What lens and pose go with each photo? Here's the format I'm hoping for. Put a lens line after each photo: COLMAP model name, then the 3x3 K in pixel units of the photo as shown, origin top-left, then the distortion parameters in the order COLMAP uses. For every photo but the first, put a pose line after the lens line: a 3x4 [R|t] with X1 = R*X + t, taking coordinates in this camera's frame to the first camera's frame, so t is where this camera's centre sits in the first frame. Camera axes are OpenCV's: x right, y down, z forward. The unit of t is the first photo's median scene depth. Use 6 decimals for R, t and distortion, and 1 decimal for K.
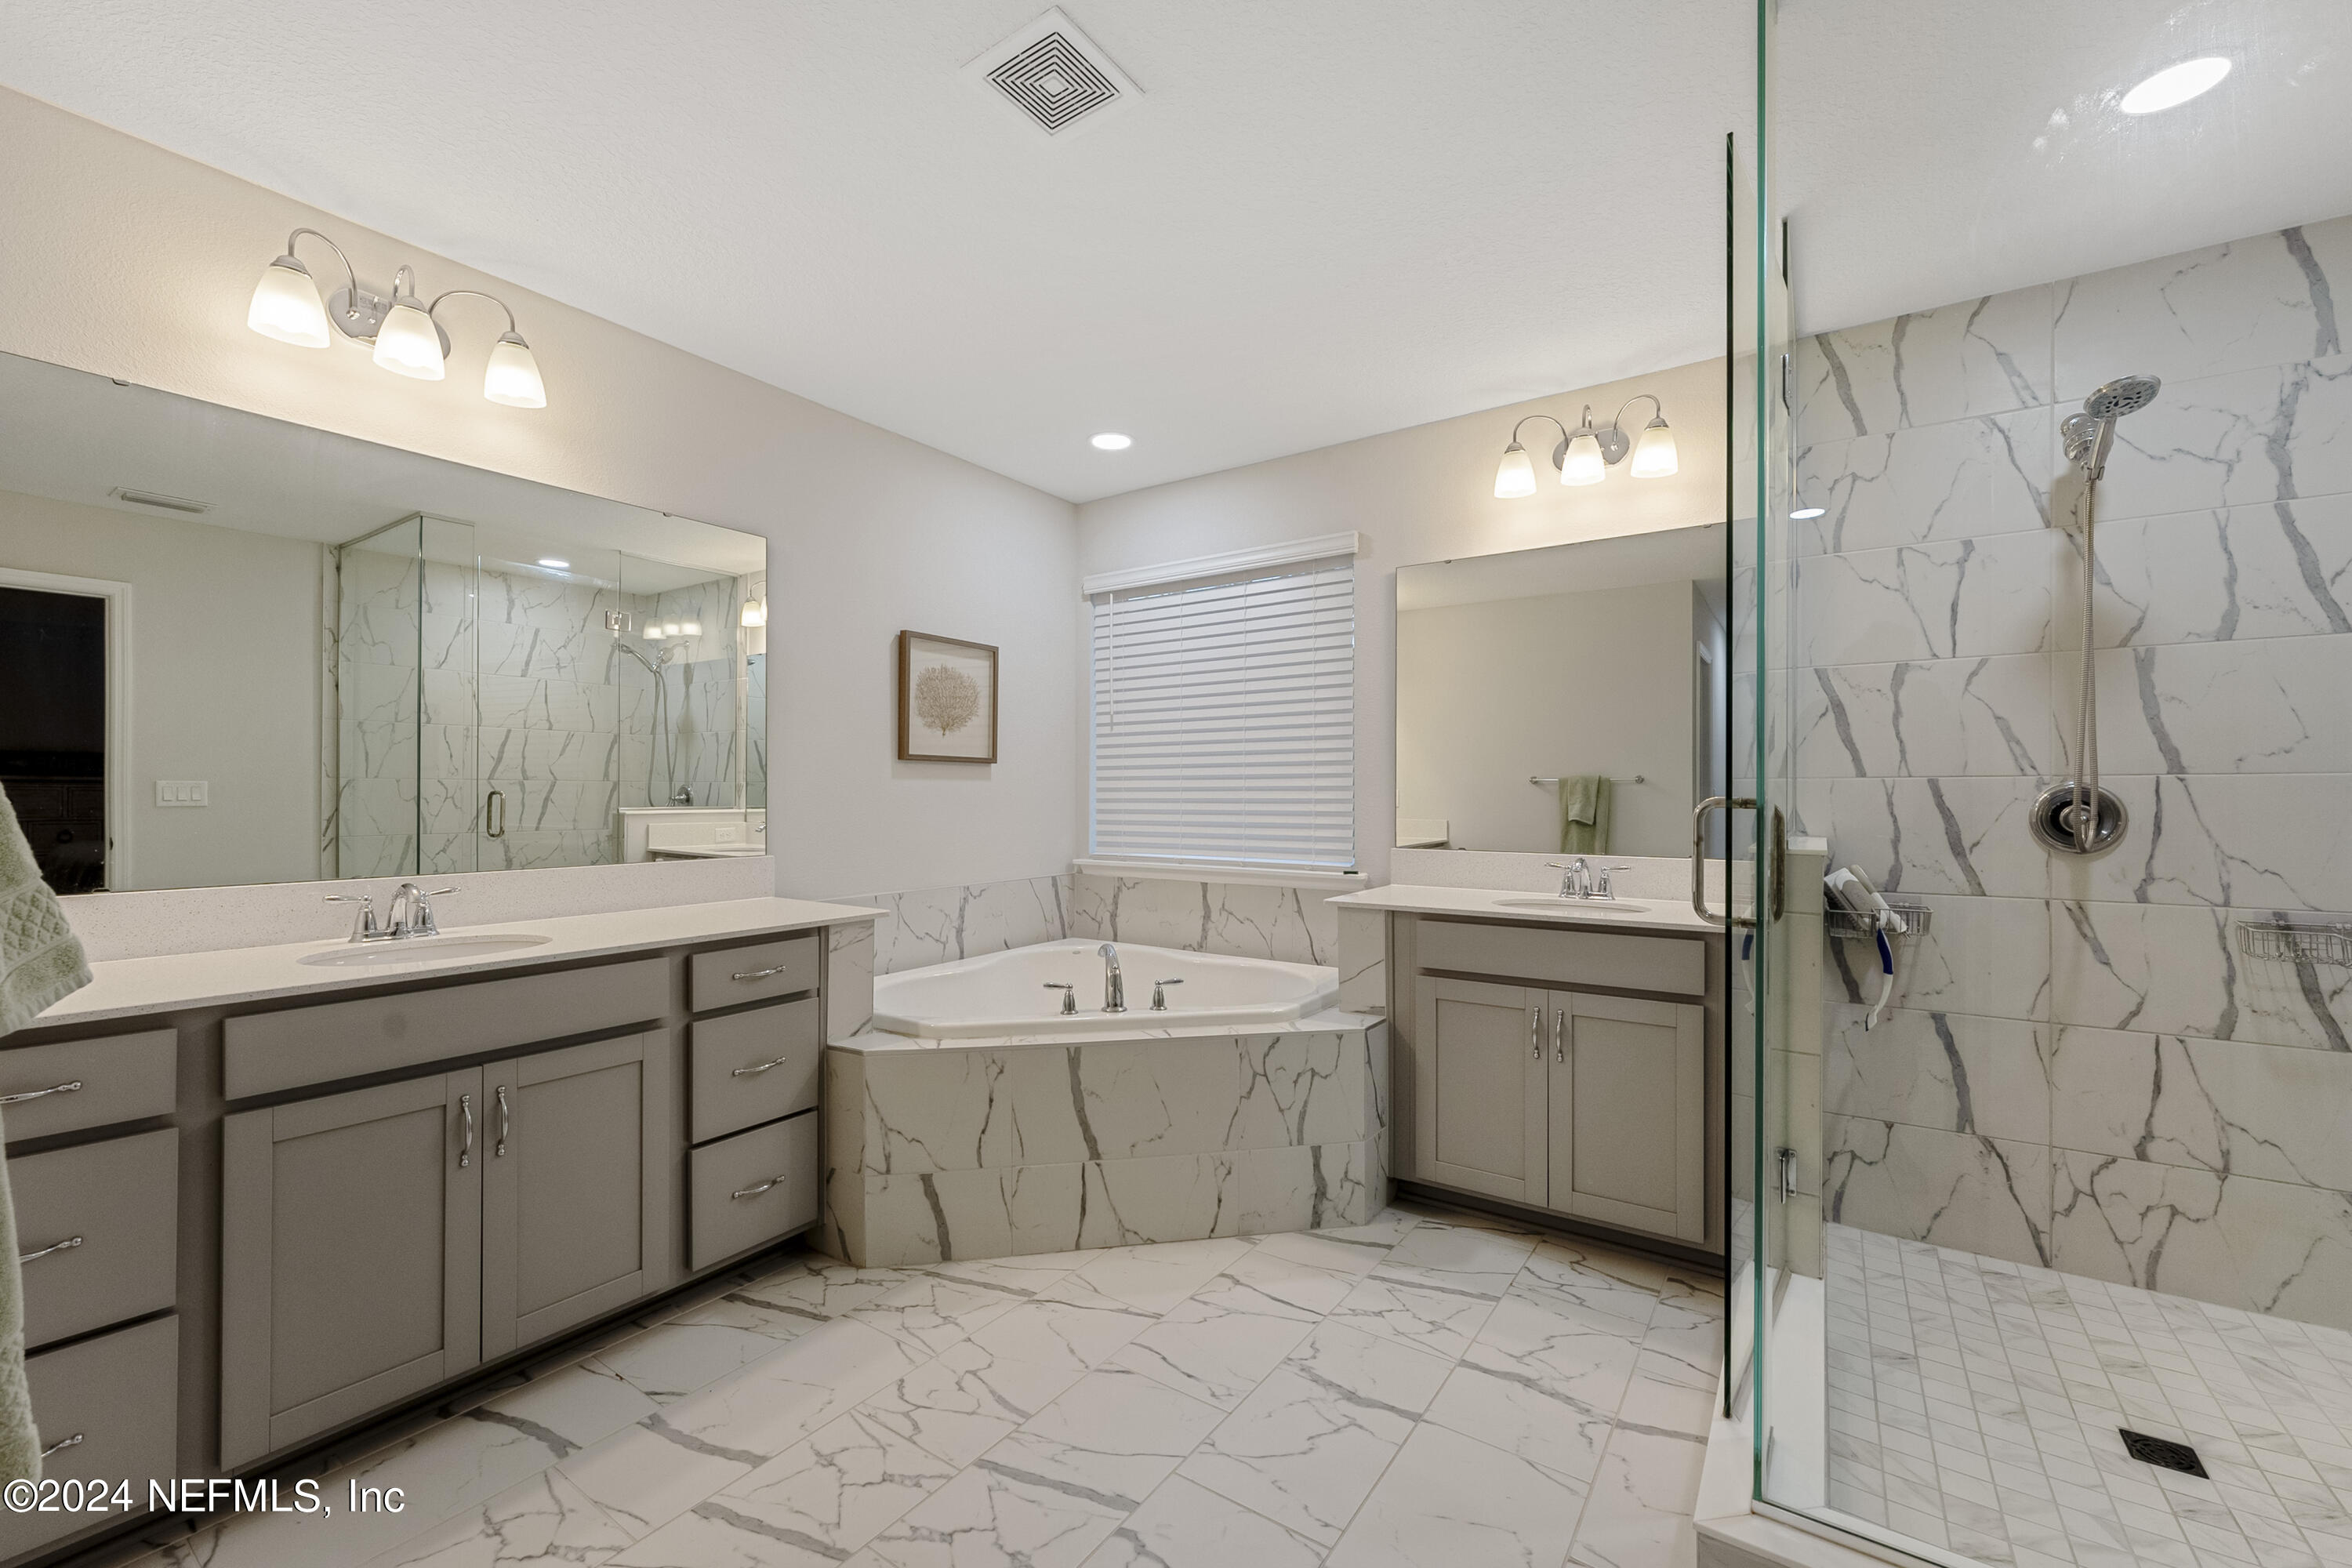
lens RADIAL K [[952.0, 0, 1175.8], [0, 952.0, 794.3], [0, 0, 1]] dist [0.000378, 0.000266]
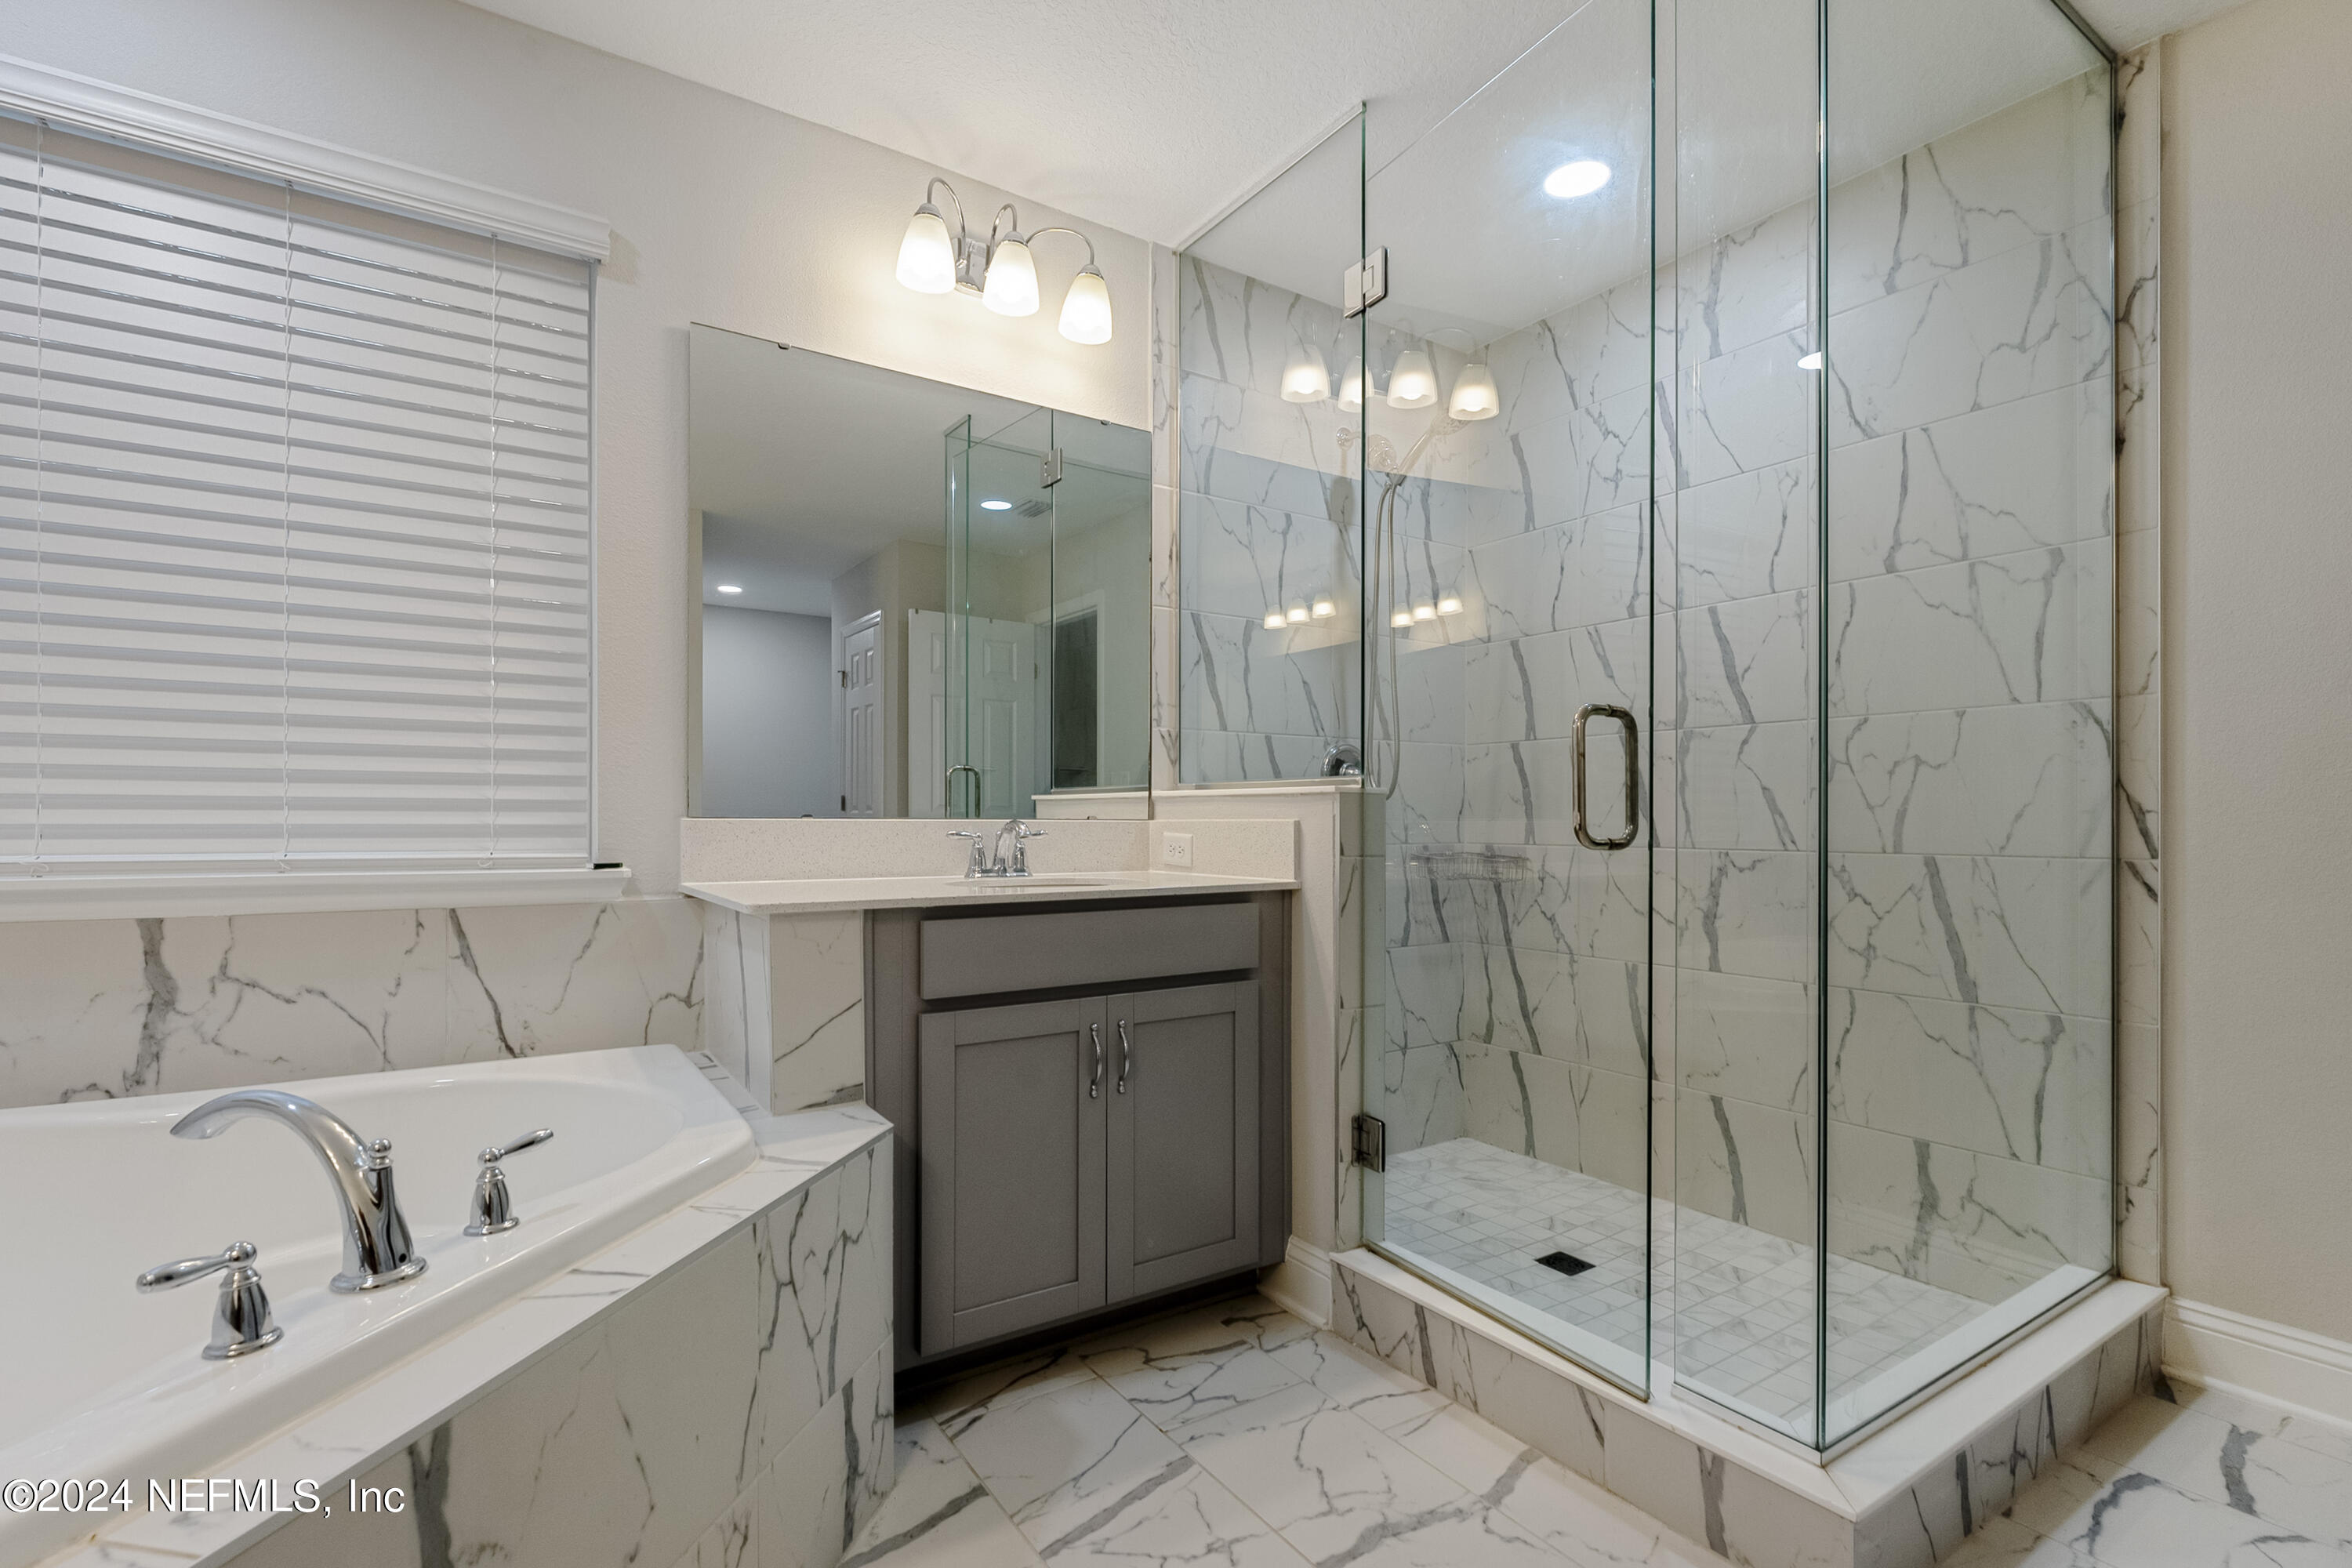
lens RADIAL K [[1060.0, 0, 1172.1], [0, 1060.0, 818.7], [0, 0, 1]] dist [-0.003106, -0.000456]
pose [[0.389456, -0.000023, 0.921045, -0.306727], [-0.002592, 0.999996, 0.001121, 0.072264], [-0.921041, -0.002824, 0.389455, 0.638776]]
